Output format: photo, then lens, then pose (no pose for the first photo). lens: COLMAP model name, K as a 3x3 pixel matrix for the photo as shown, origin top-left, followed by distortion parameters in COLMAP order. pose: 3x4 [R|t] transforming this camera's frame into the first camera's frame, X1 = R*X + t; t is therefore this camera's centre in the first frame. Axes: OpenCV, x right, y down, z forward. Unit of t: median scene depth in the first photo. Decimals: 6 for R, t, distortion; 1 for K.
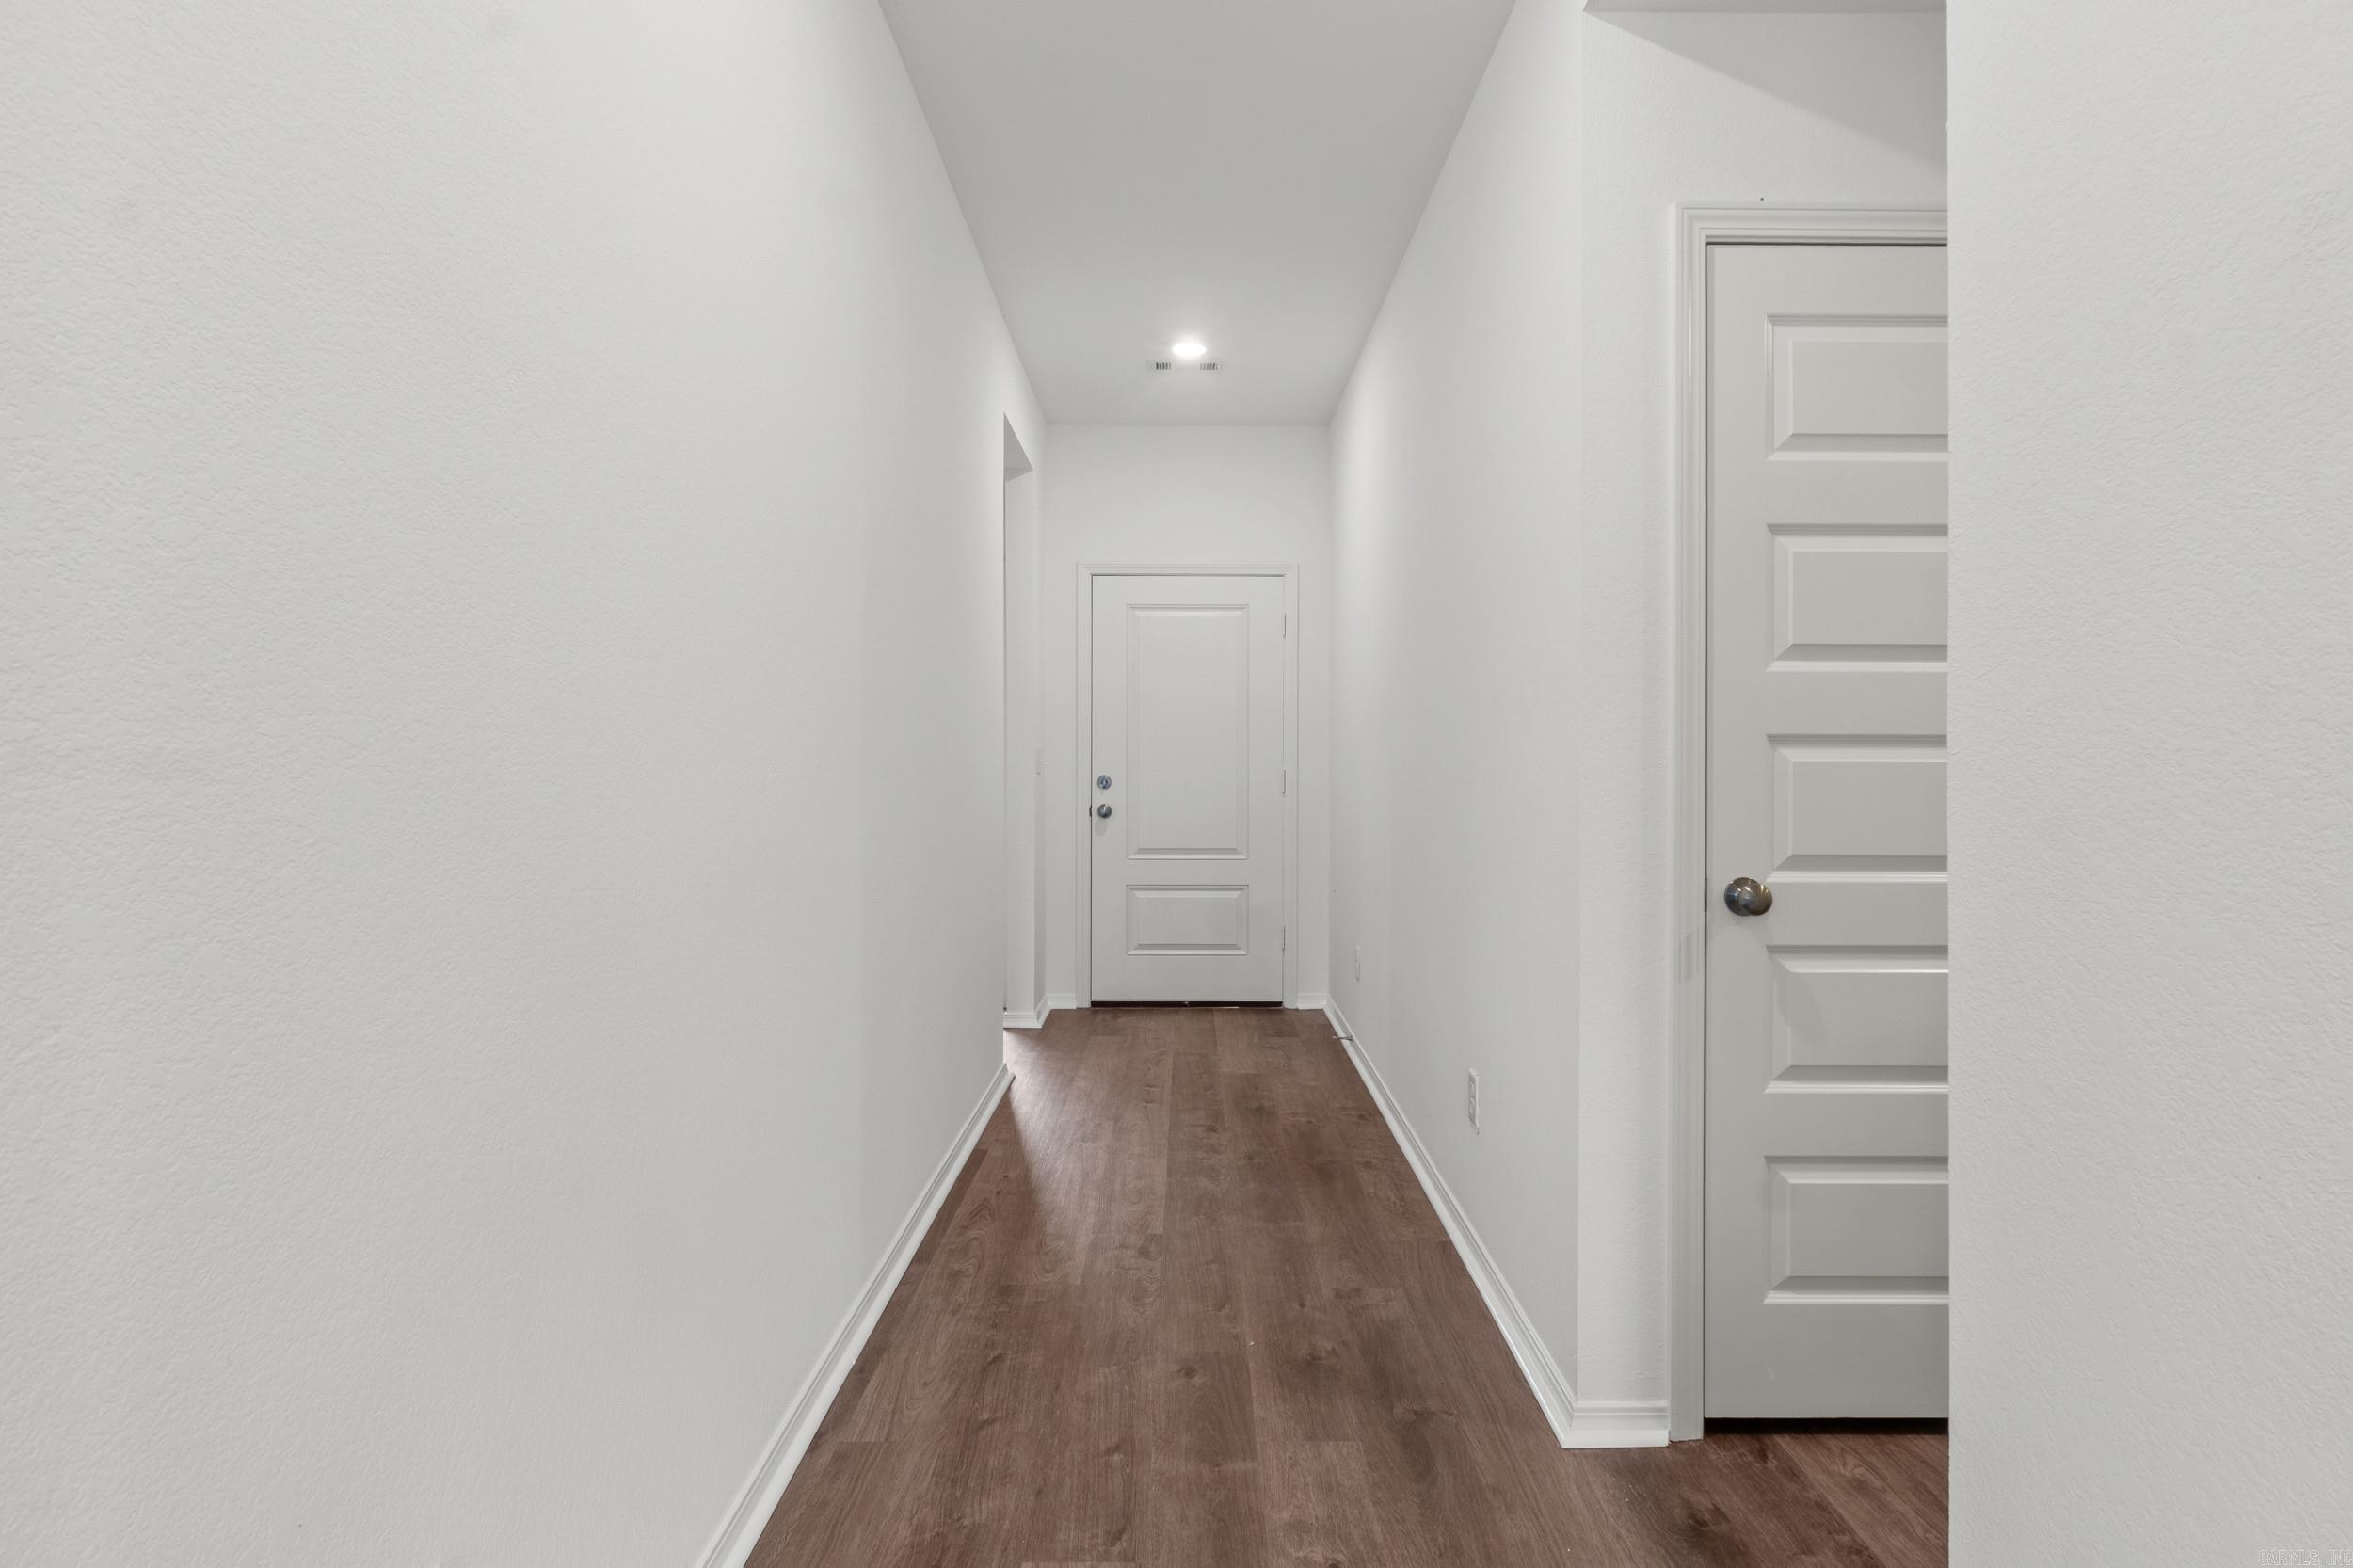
lens RADIAL K [[1232.7, 0, 1165.8], [0, 1232.7, 784.8], [0, 0, 1]] dist [-0.004323, -0.000803]
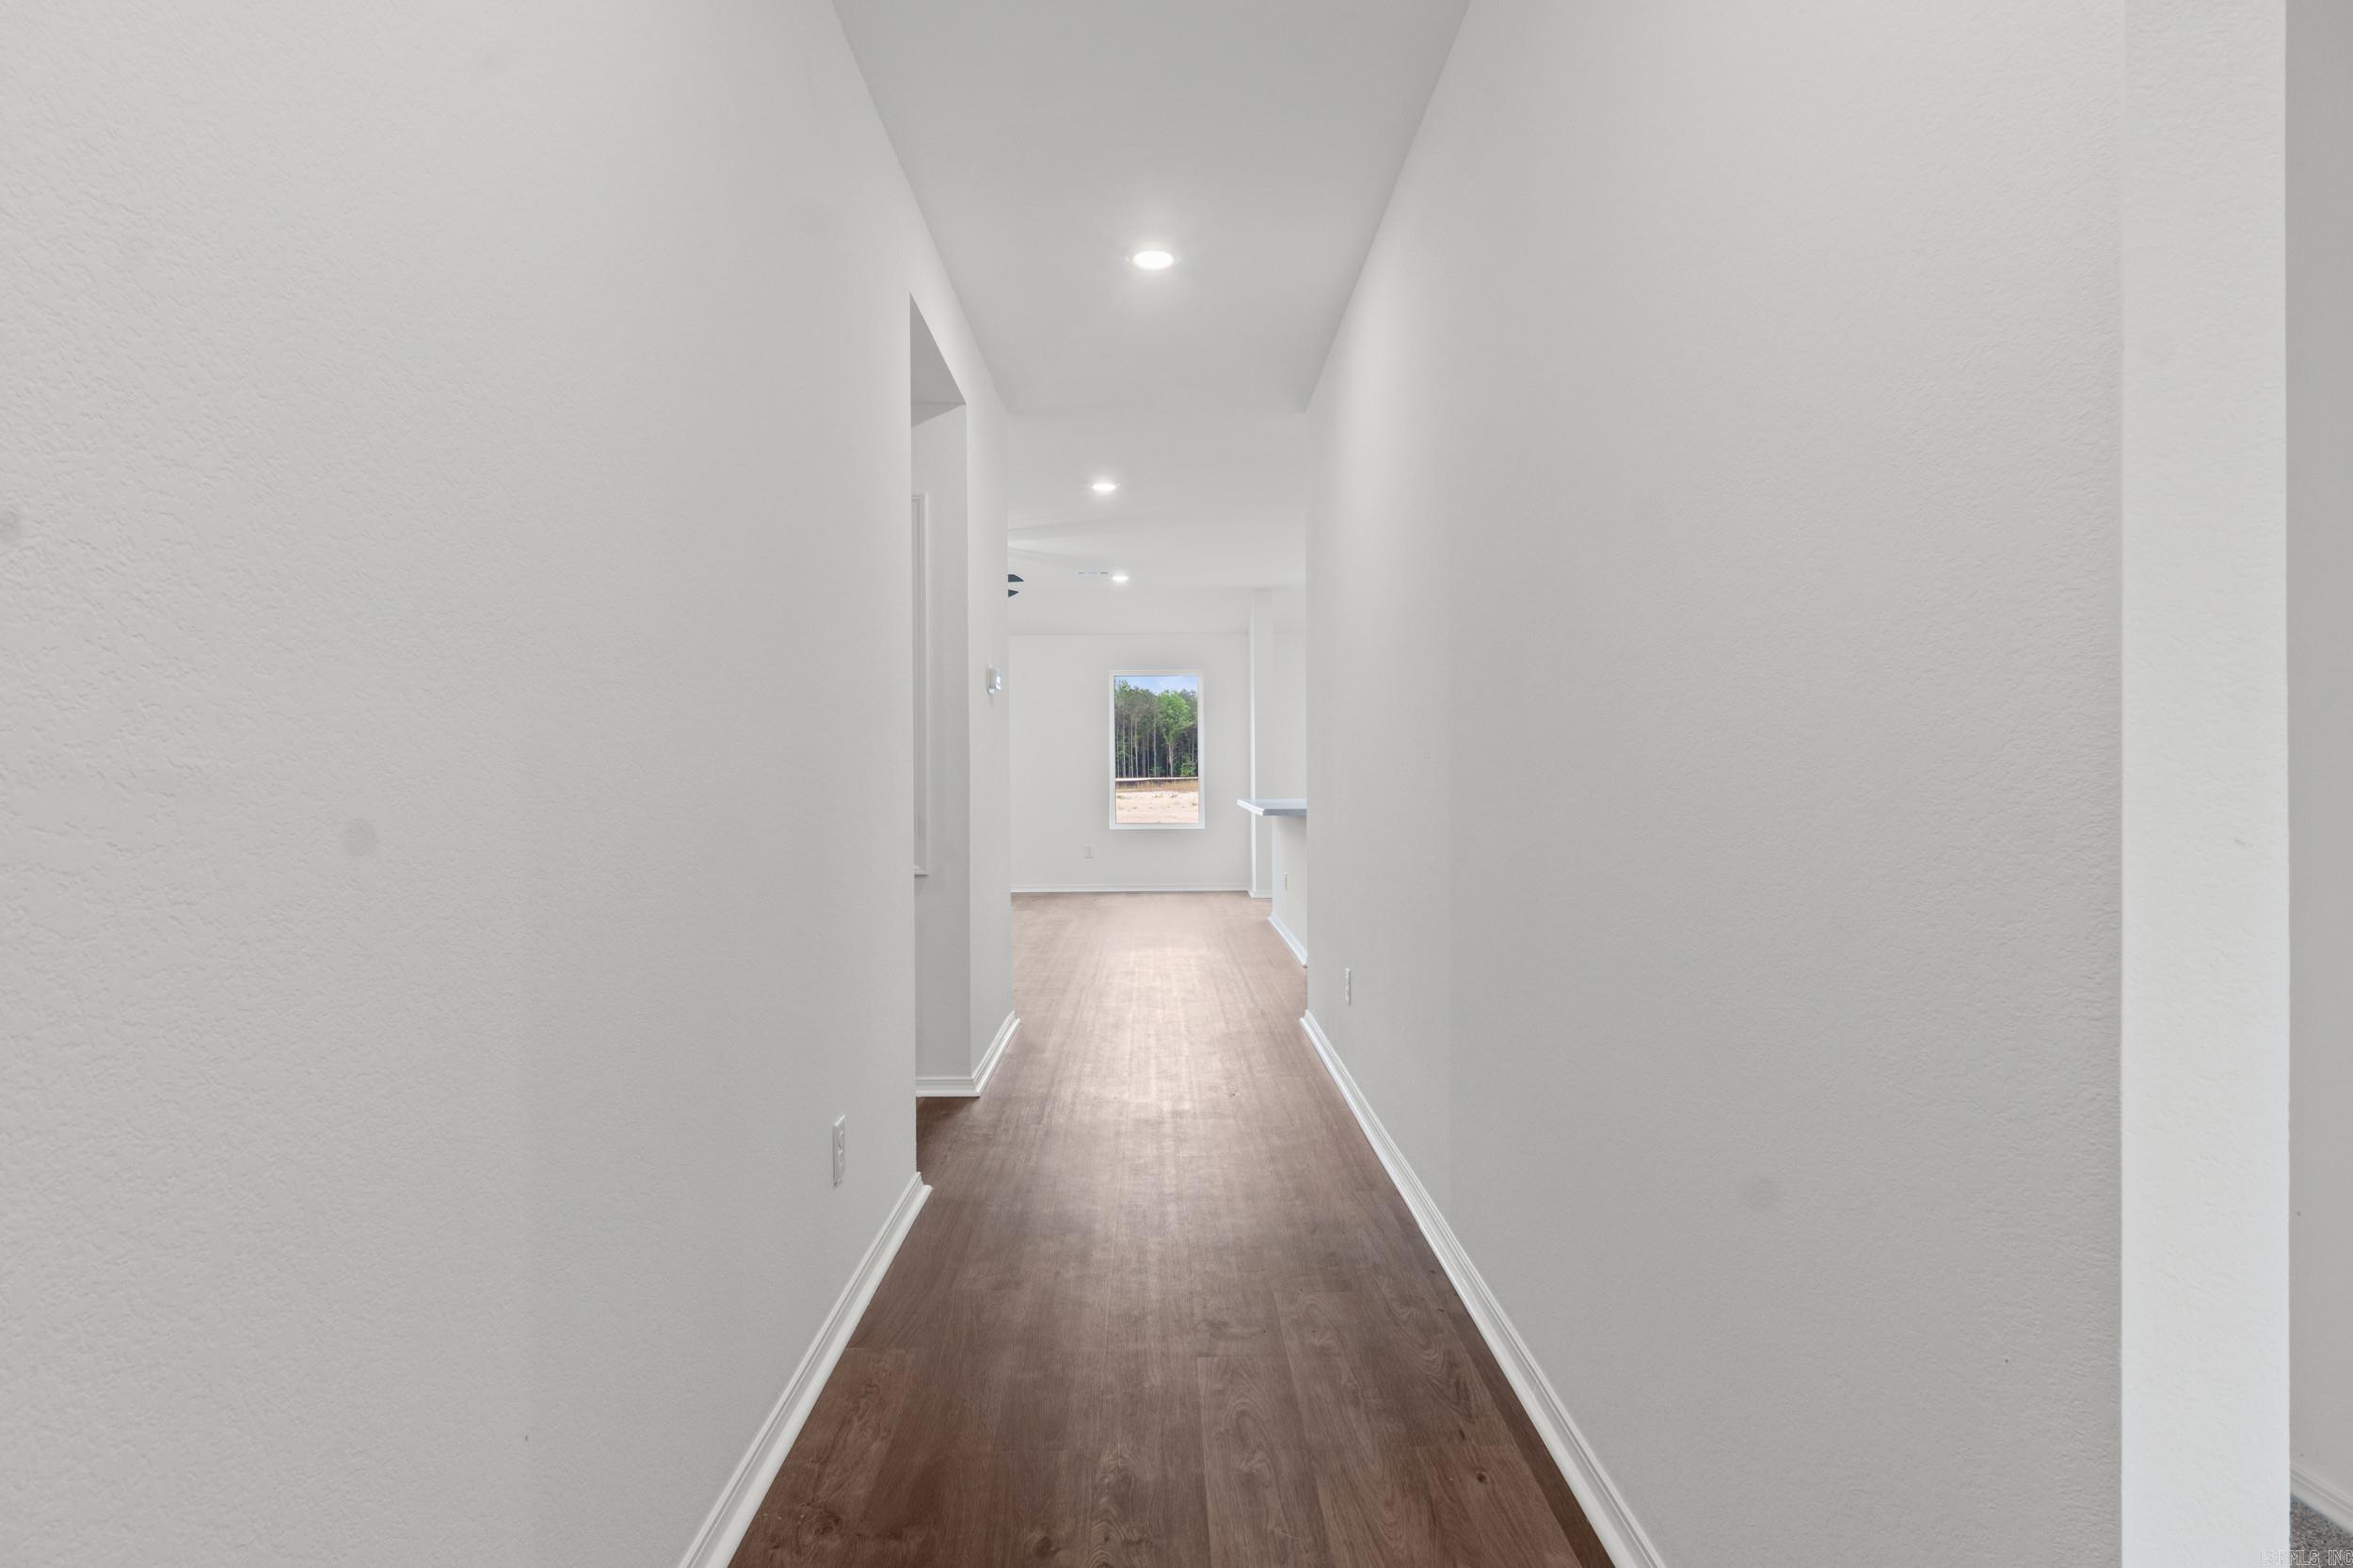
lens RADIAL K [[1205.2, 0, 1167.2], [0, 1205.2, 771.4], [0, 0, 1]] dist [-0.003899, -0.000510]
pose [[-0.999634, 0.006225, -0.026343, 0.036406], [0.005999, 0.999945, 0.008639, -0.023057], [0.026396, 0.008478, -0.999616, 1.842795]]
